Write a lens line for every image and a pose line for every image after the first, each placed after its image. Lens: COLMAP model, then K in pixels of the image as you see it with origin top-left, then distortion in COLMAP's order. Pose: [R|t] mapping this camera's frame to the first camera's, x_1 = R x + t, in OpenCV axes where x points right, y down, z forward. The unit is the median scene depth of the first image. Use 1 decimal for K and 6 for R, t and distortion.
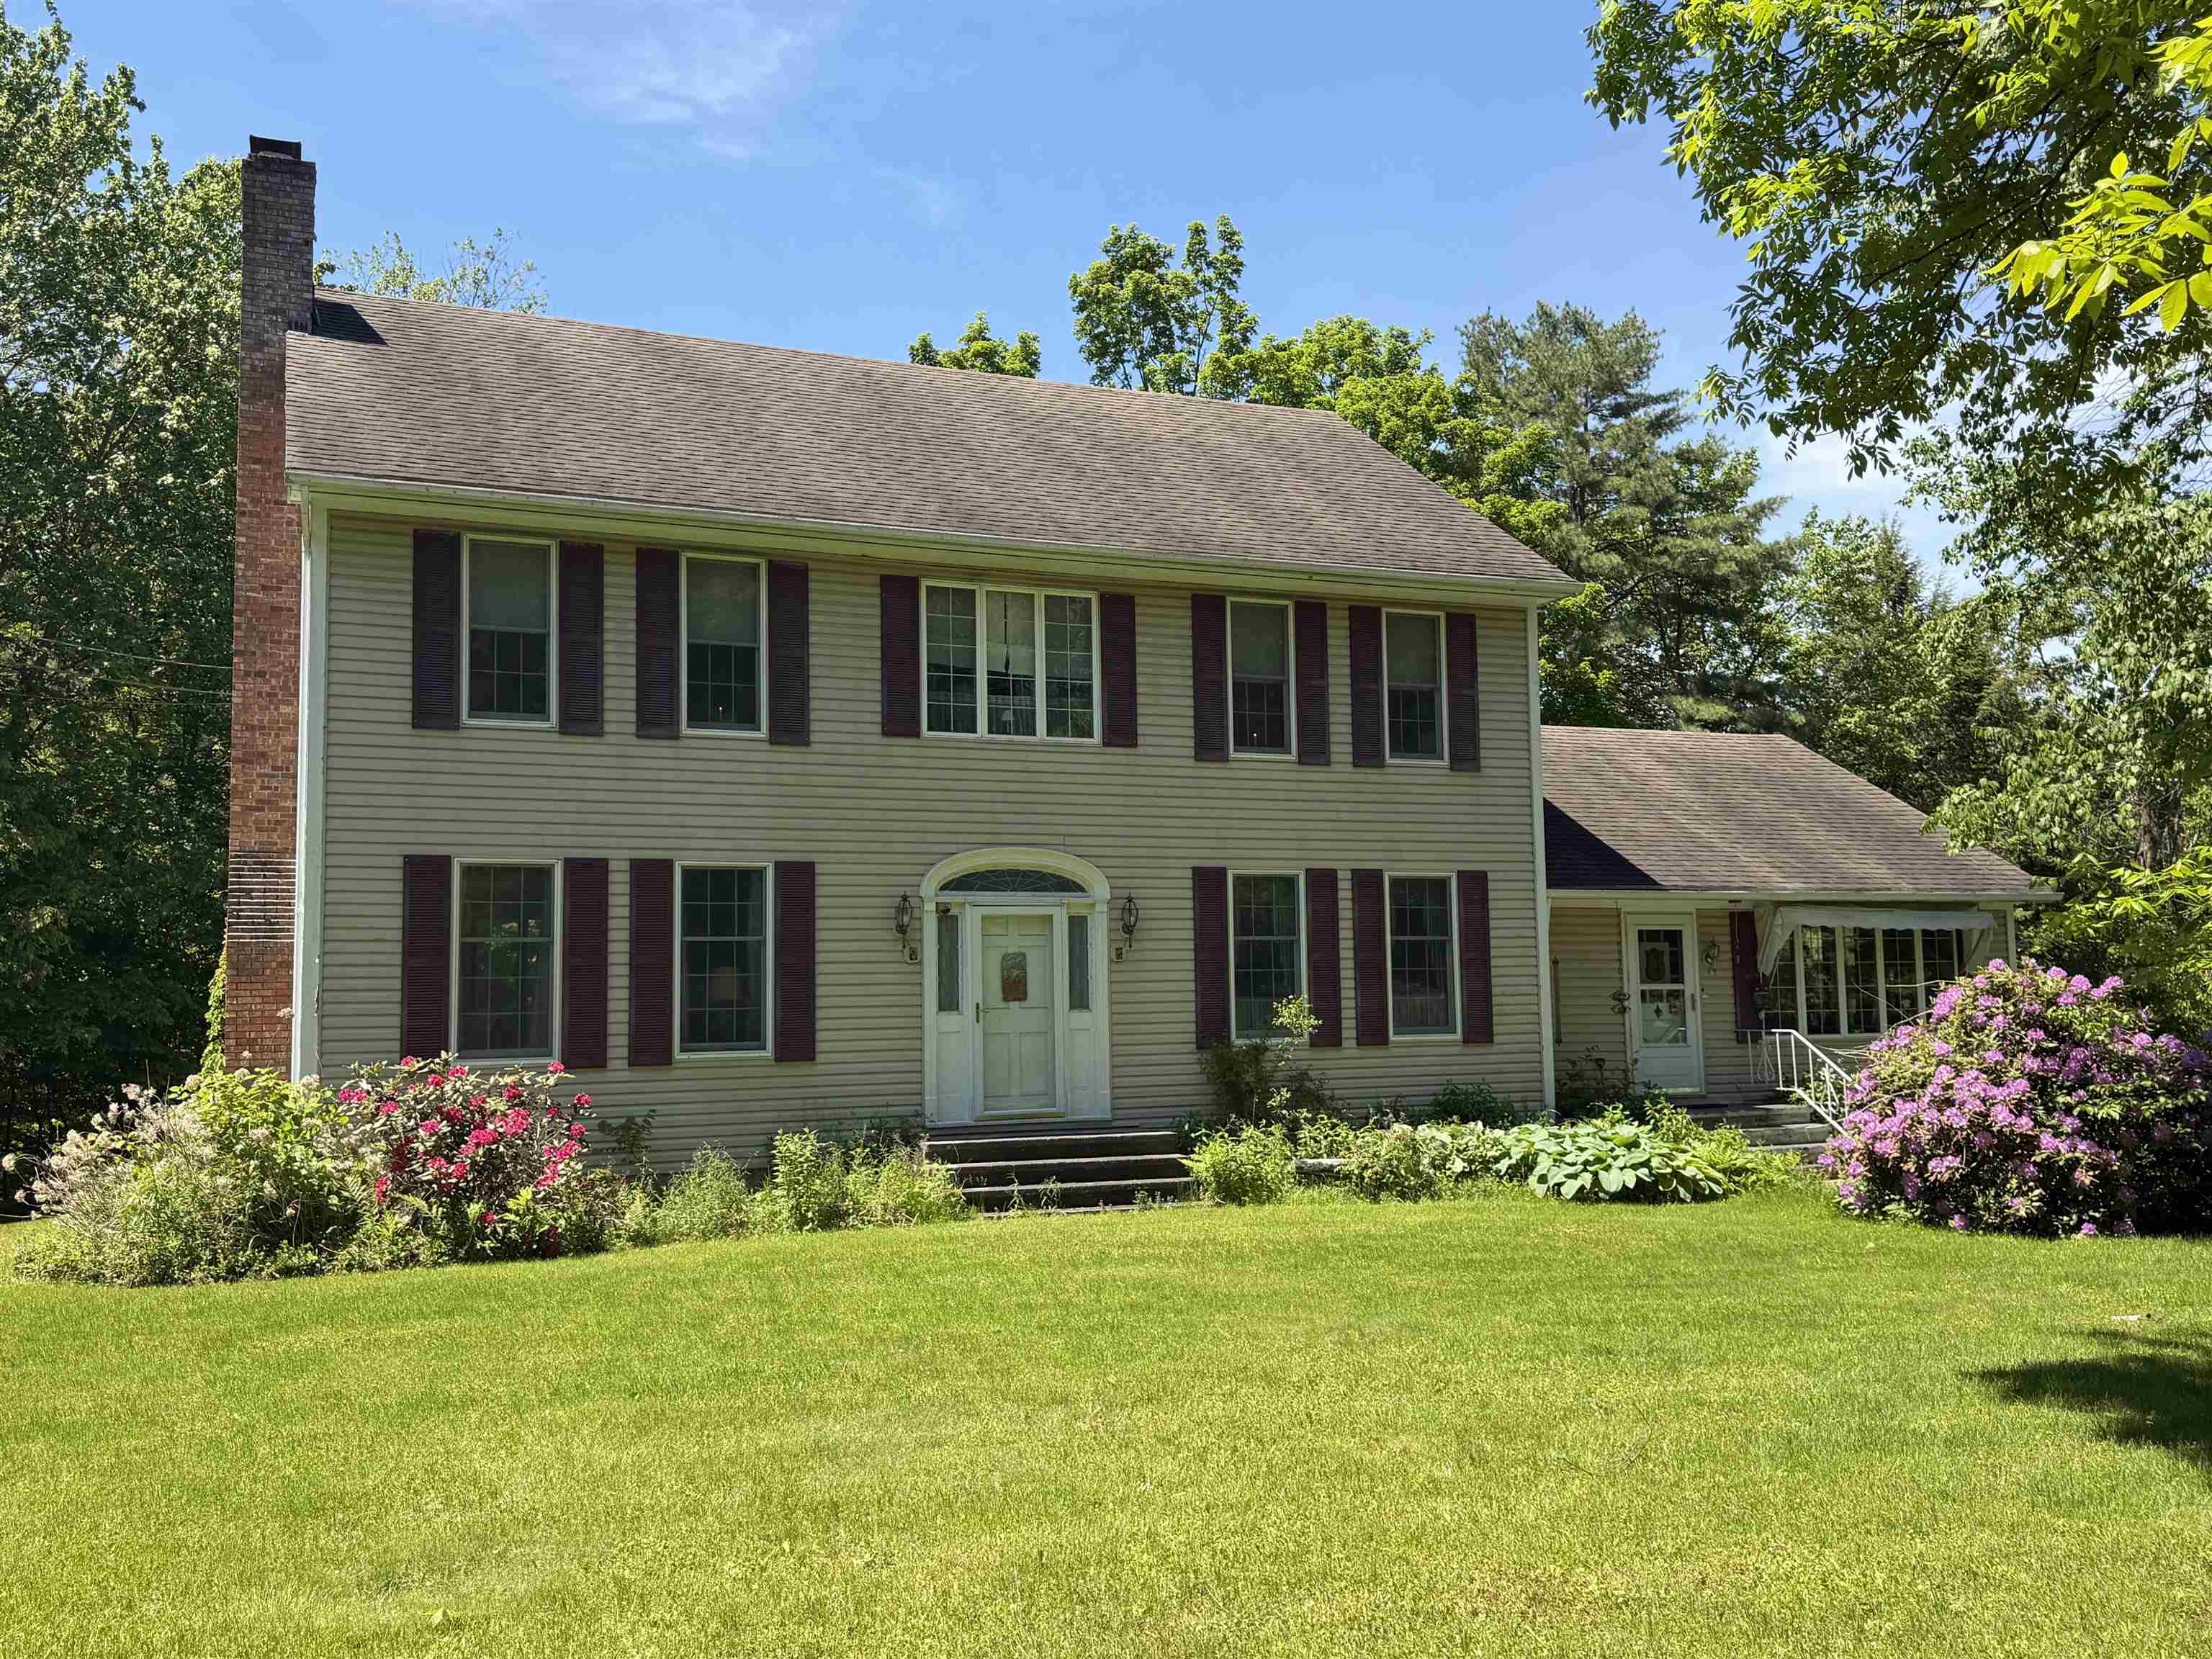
lens RADIAL K [[1910.7, 0, 1111.6], [0, 1910.7, 844.7], [0, 0, 1]] dist [0.111275, -0.084725]
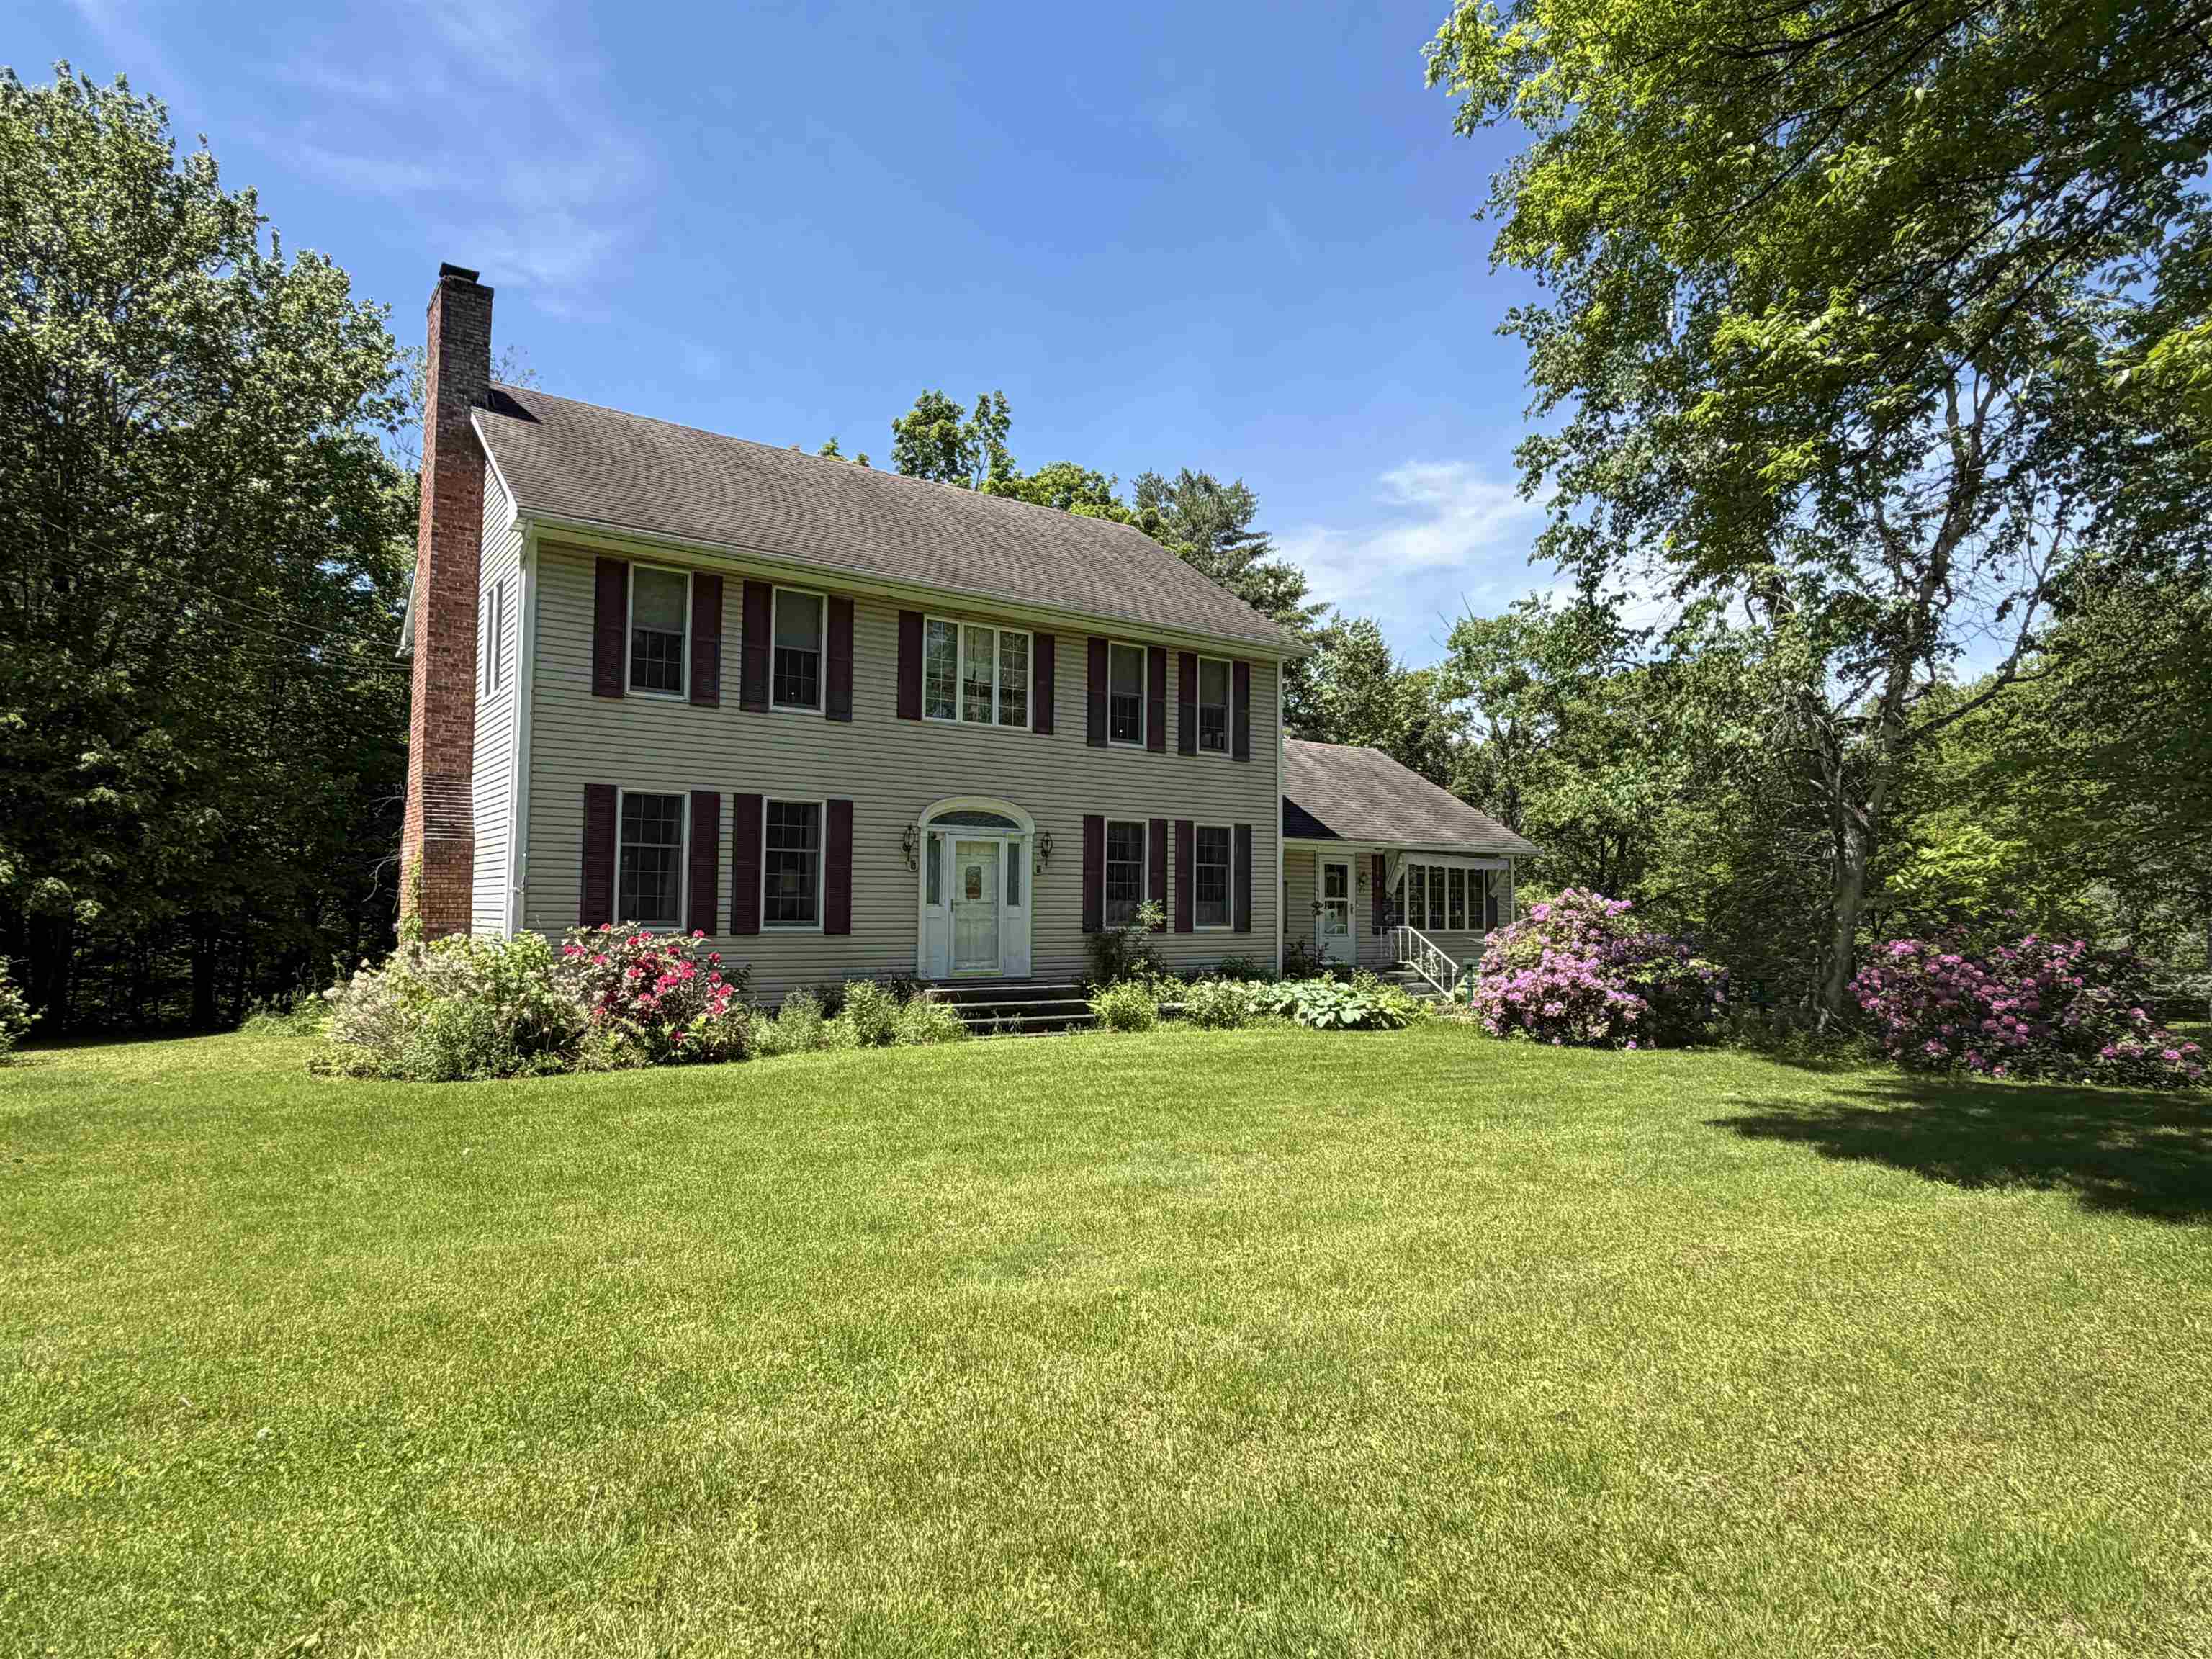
lens RADIAL K [[1241.1, 0, 1106.2], [0, 1241.1, 828.2], [0, 0, 1]] dist [0.033263, 0.003666]
pose [[0.977912, 0.038388, 0.205463, -0.157243], [-0.042622, 0.998960, 0.016219, 0.006018], [-0.204627, -0.024618, 0.978531, 0.015895]]
